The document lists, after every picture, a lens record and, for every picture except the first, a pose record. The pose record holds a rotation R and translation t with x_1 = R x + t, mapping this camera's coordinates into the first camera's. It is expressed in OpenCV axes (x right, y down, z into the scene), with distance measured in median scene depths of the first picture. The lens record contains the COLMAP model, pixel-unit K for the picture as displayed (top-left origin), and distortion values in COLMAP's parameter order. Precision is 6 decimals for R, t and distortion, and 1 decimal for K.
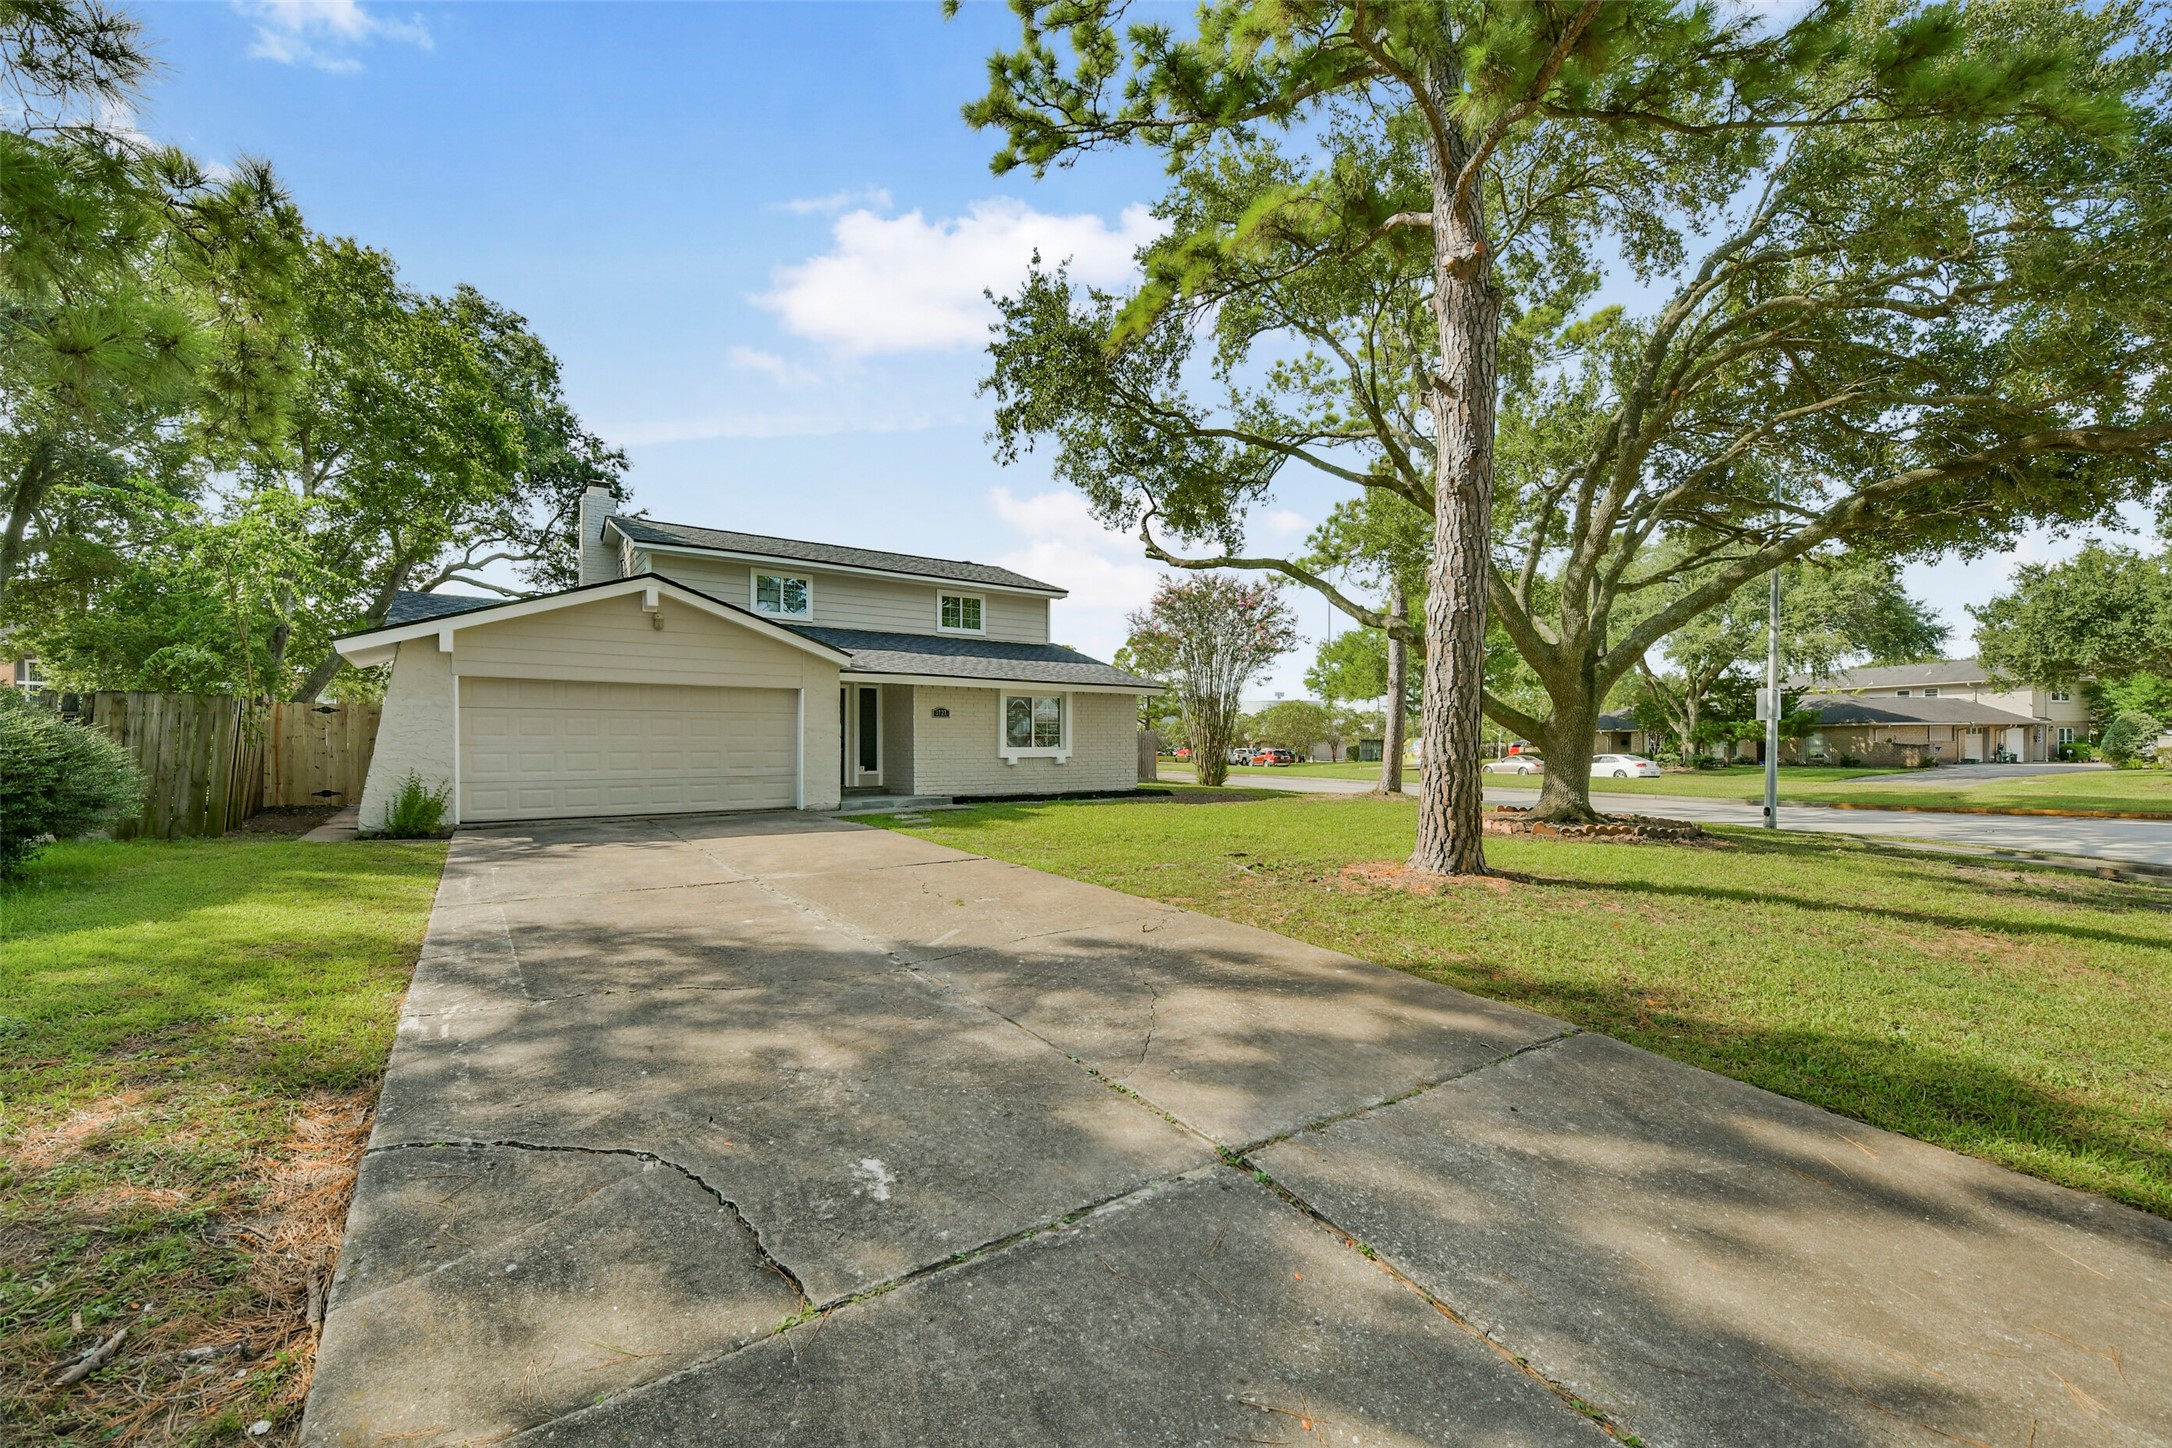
lens RADIAL K [[881.1, 0, 1079.7], [0, 881.1, 732.4], [0, 0, 1]] dist [-0.011697, -0.000306]
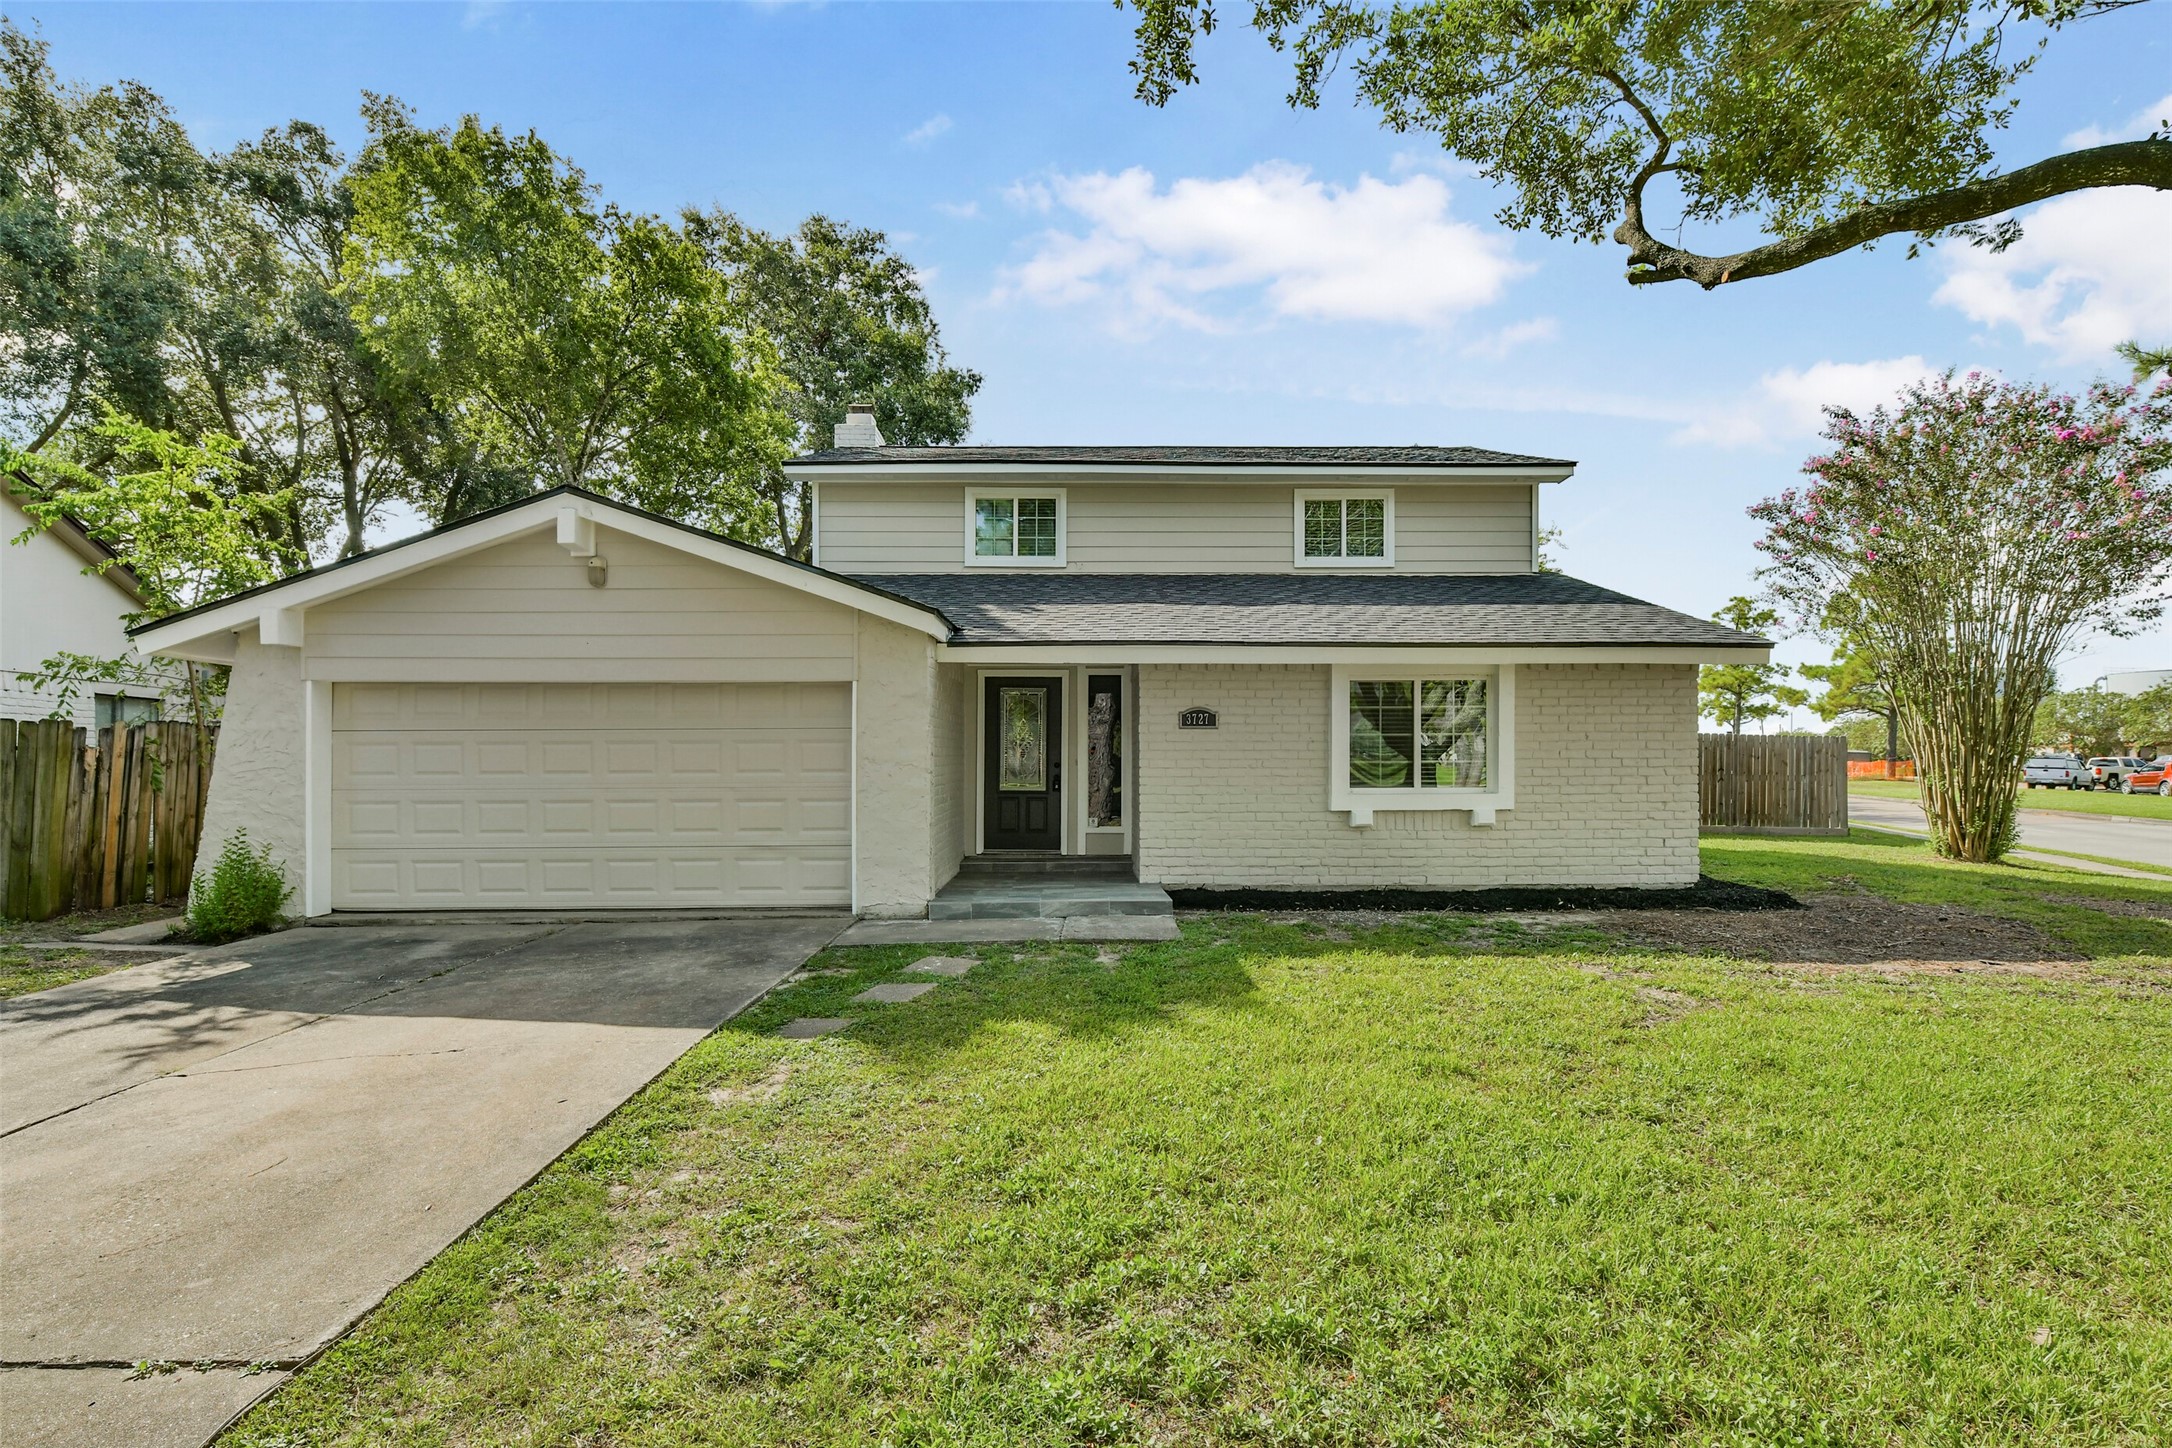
lens RADIAL K [[1056.5, 0, 1096.8], [0, 1056.5, 751.4], [0, 0, 1]] dist [-0.003925, 0.000135]
pose [[0.829637, 0.000072, -0.558303, 0.102907], [0.010959, 0.999805, 0.016414, -0.011807], [0.558195, -0.019736, 0.829475, 0.386878]]
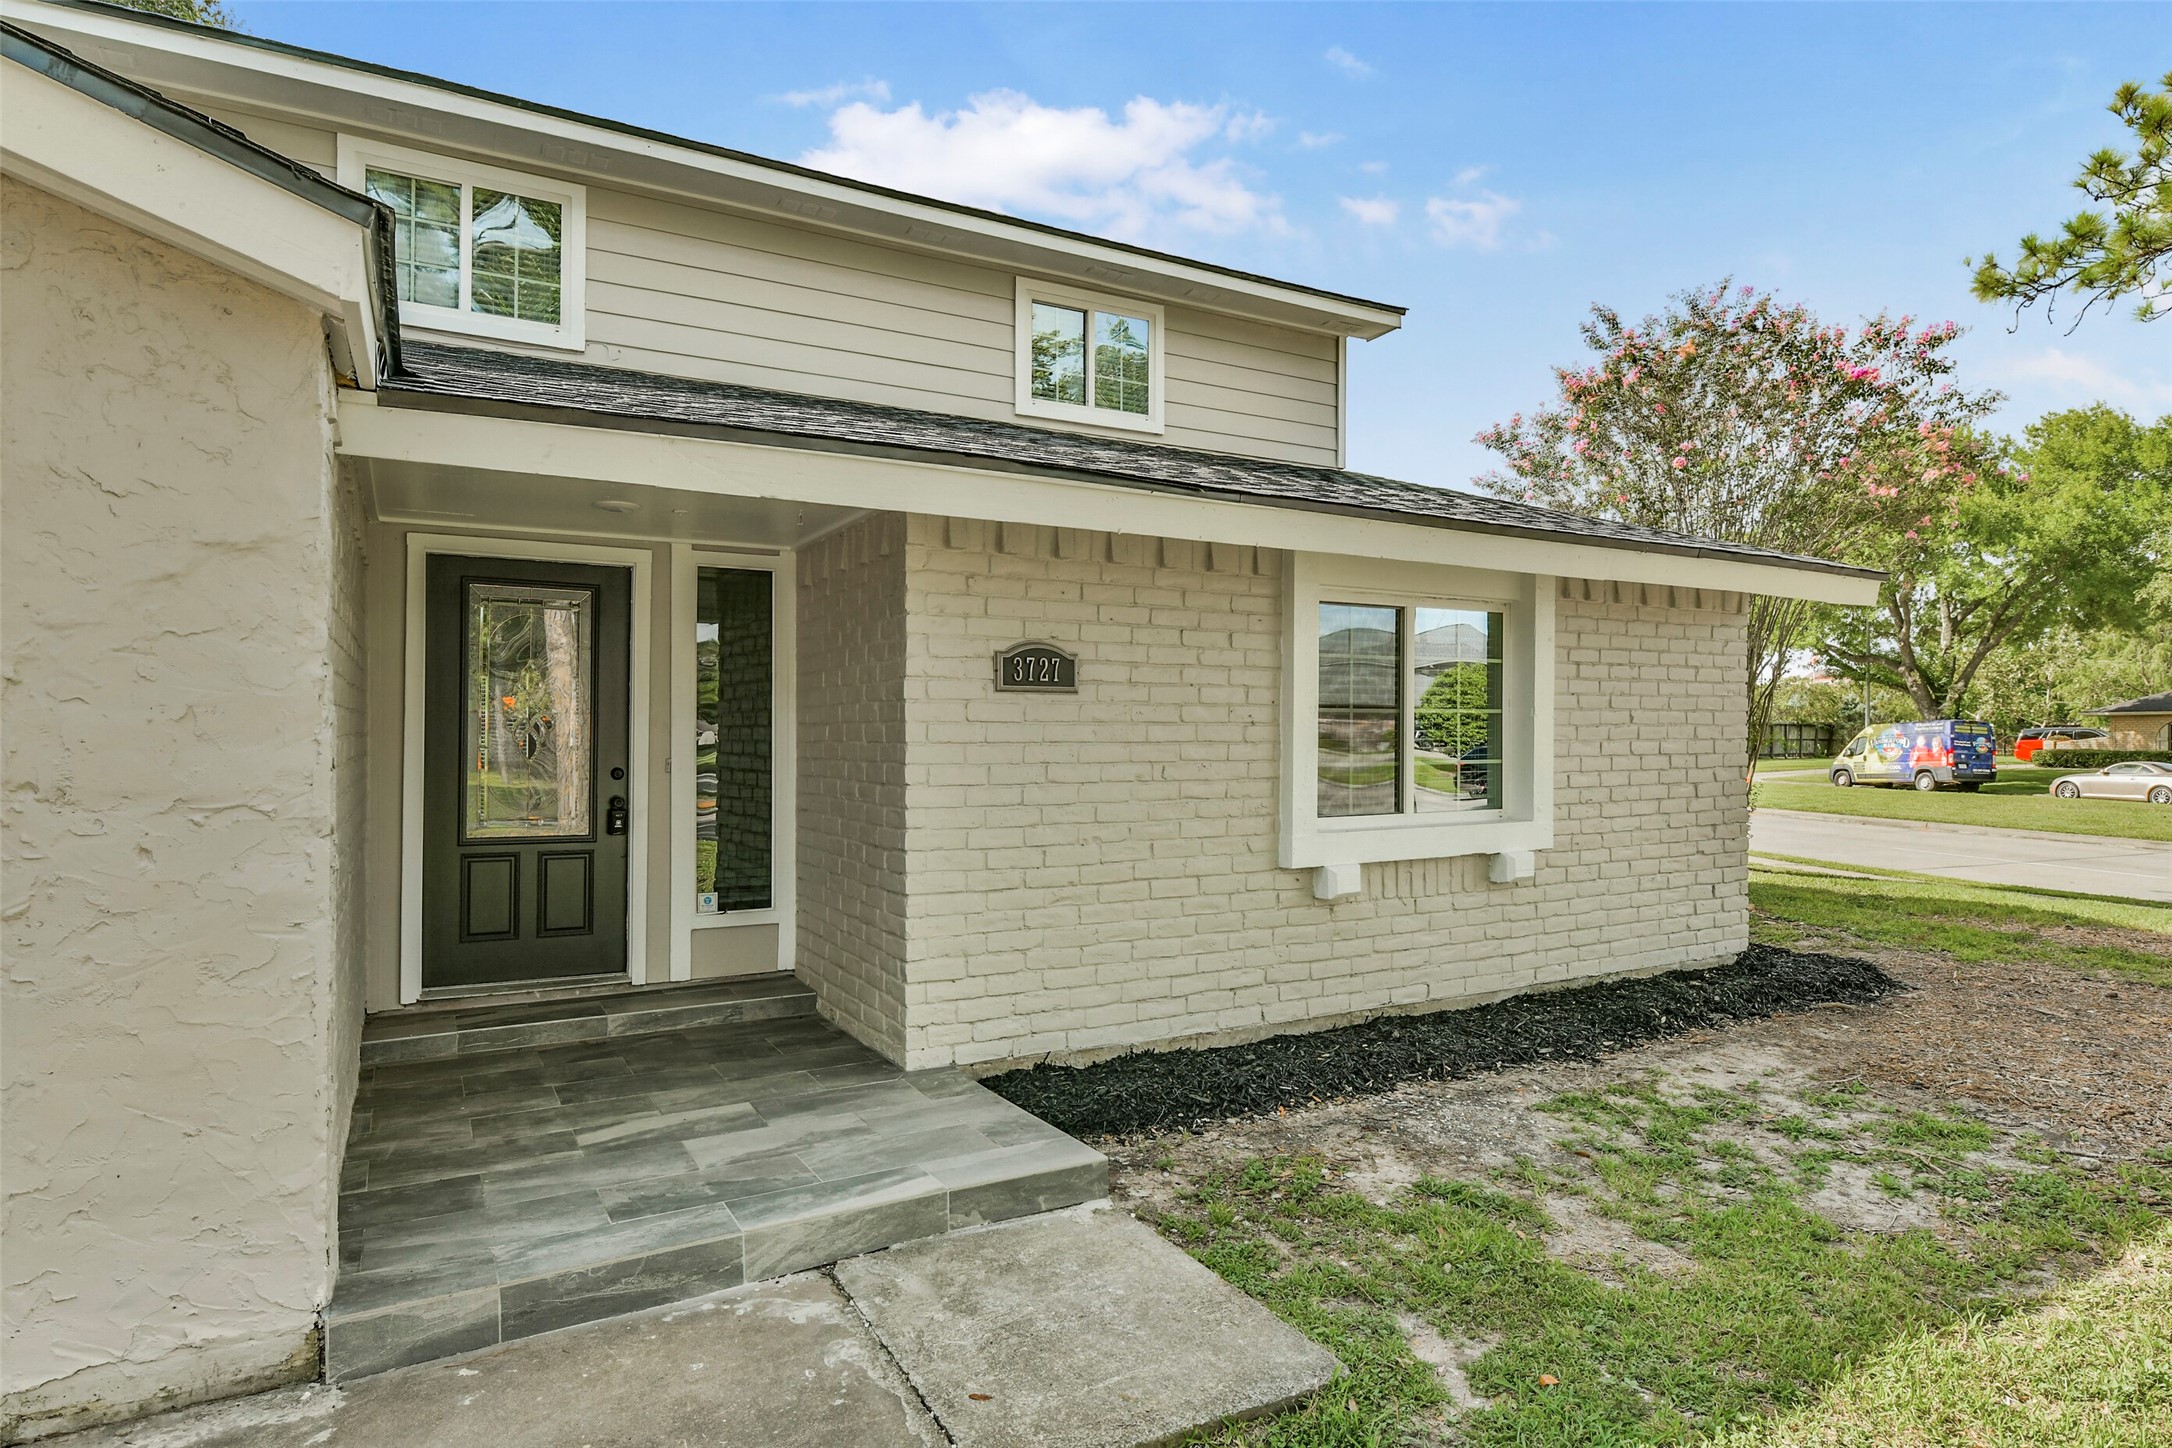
lens RADIAL K [[1194.9, 0, 1088.4], [0, 1194.9, 730.4], [0, 0, 1]] dist [-0.008643, -0.000284]
pose [[0.995351, 0.006145, -0.096113, -0.095617], [-0.003954, 0.999728, 0.022976, -0.011608], [0.096228, -0.022489, 0.995105, 0.581714]]
